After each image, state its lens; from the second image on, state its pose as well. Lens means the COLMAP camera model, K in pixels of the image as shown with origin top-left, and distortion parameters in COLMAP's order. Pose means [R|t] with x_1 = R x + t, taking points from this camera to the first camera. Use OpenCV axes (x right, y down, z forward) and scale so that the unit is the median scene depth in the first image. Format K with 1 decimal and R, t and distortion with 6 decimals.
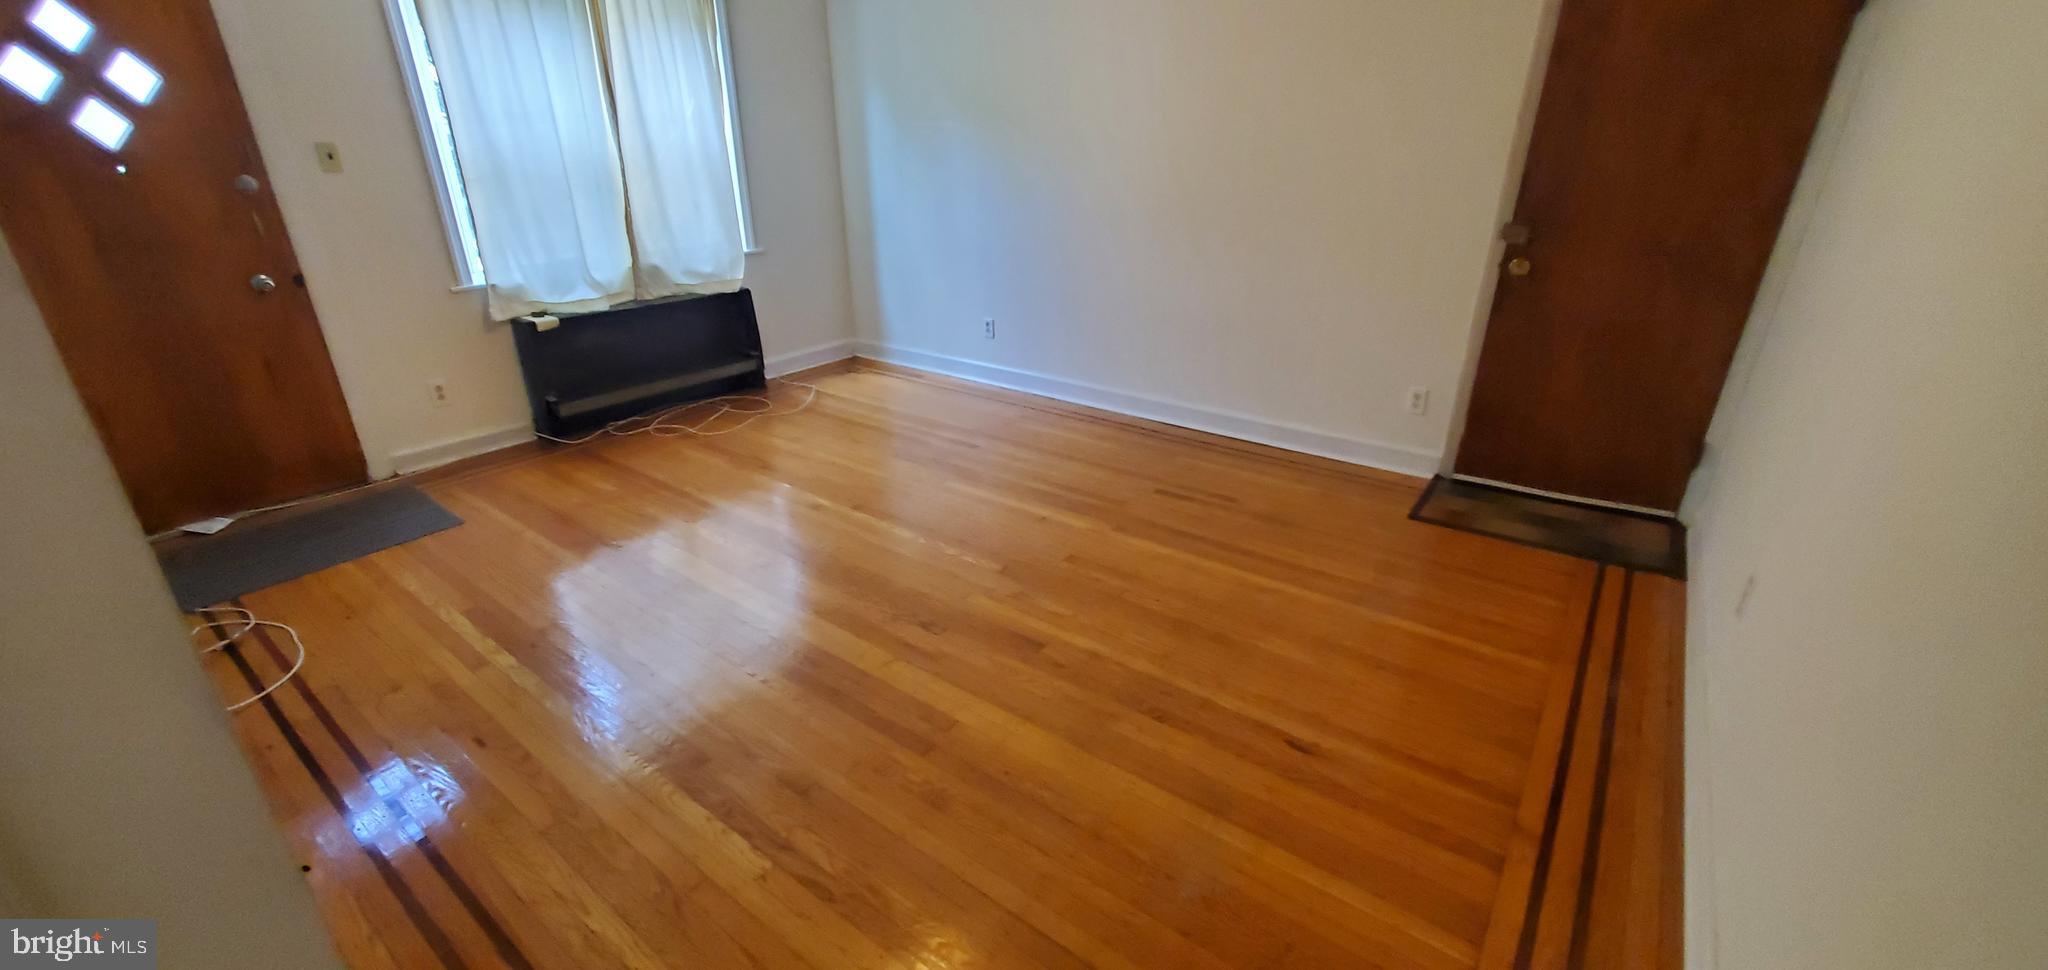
lens RADIAL K [[808.8, 0, 1005.0], [0, 808.8, 484.4], [0, 0, 1]] dist [0.001772, -0.000555]
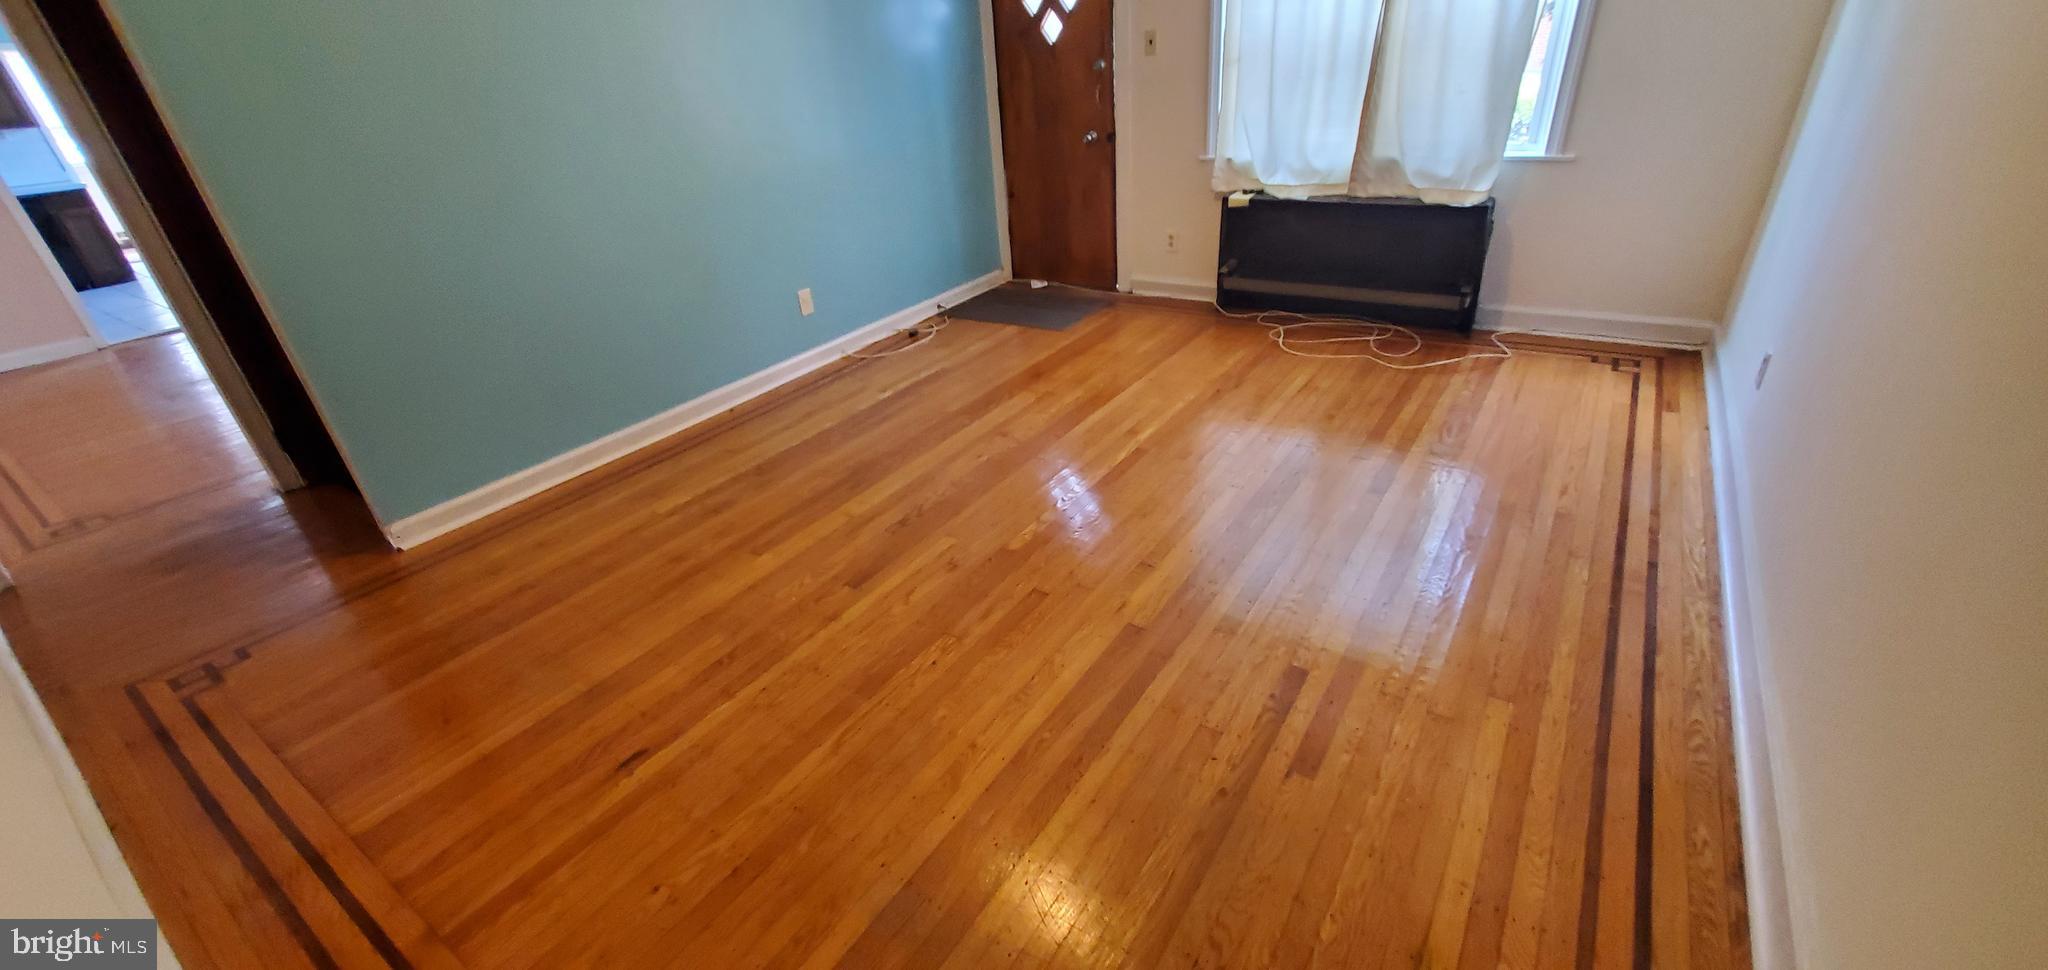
lens RADIAL K [[808.8, 0, 1005.0], [0, 808.8, 484.4], [0, 0, 1]] dist [0.001772, -0.000555]
pose [[0.057047, 0.476015, -0.877585, 0.579378], [-0.322375, 0.840713, 0.435060, -0.266021], [0.944892, 0.258092, 0.201415, 0.623864]]
